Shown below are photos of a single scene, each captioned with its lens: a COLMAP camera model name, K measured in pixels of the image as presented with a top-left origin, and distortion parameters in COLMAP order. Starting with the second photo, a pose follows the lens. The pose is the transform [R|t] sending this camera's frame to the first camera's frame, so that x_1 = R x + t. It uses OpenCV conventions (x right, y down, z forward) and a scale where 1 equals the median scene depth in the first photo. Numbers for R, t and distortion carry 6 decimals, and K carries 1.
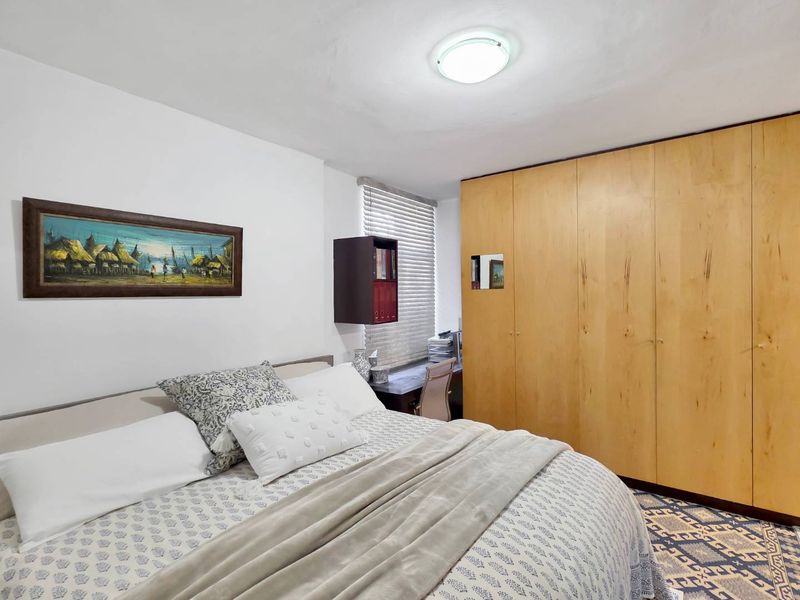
lens RADIAL K [[397.6, 0, 399.4], [0, 397.6, 295.3], [0, 0, 1]] dist [-0.000427, 0.003159]
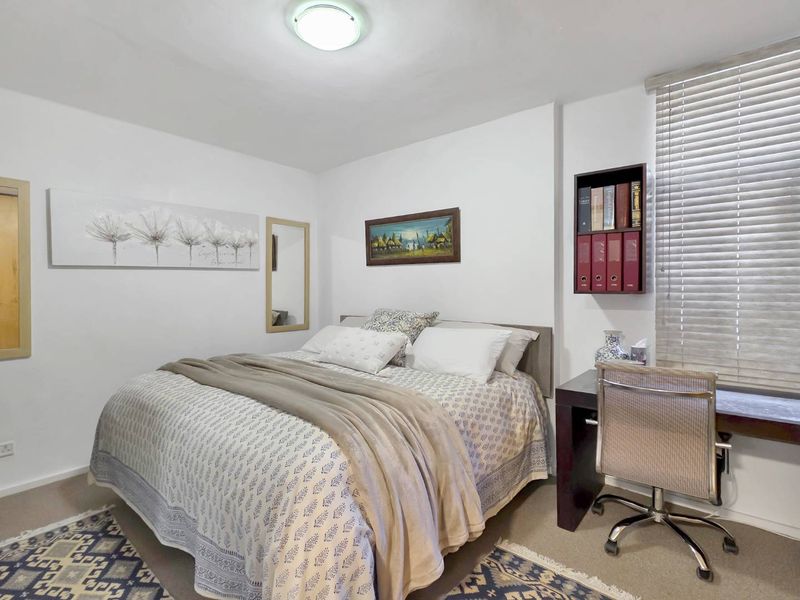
lens RADIAL K [[397.6, 0, 395.7], [0, 397.6, 292.2], [0, 0, 1]] dist [-0.000427, 0.003159]
pose [[-0.058706, 0.024604, -0.997972, 0.970175], [-0.005489, 0.999673, 0.024969, 0.074694], [0.998260, 0.006943, -0.058551, 0.977544]]
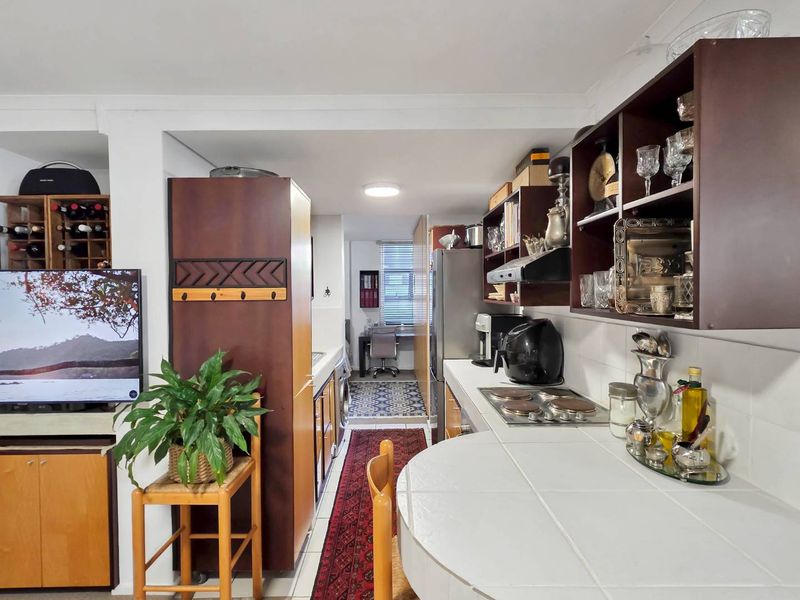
lens RADIAL K [[397.6, 0, 394.5], [0, 397.6, 301.3], [0, 0, 1]] dist [-0.000427, 0.003159]
pose [[0.603971, 0.035986, -0.796193, 2.696610], [-0.011898, 0.999276, 0.036139, -0.076545], [0.796917, -0.012354, 0.603962, -0.377919]]
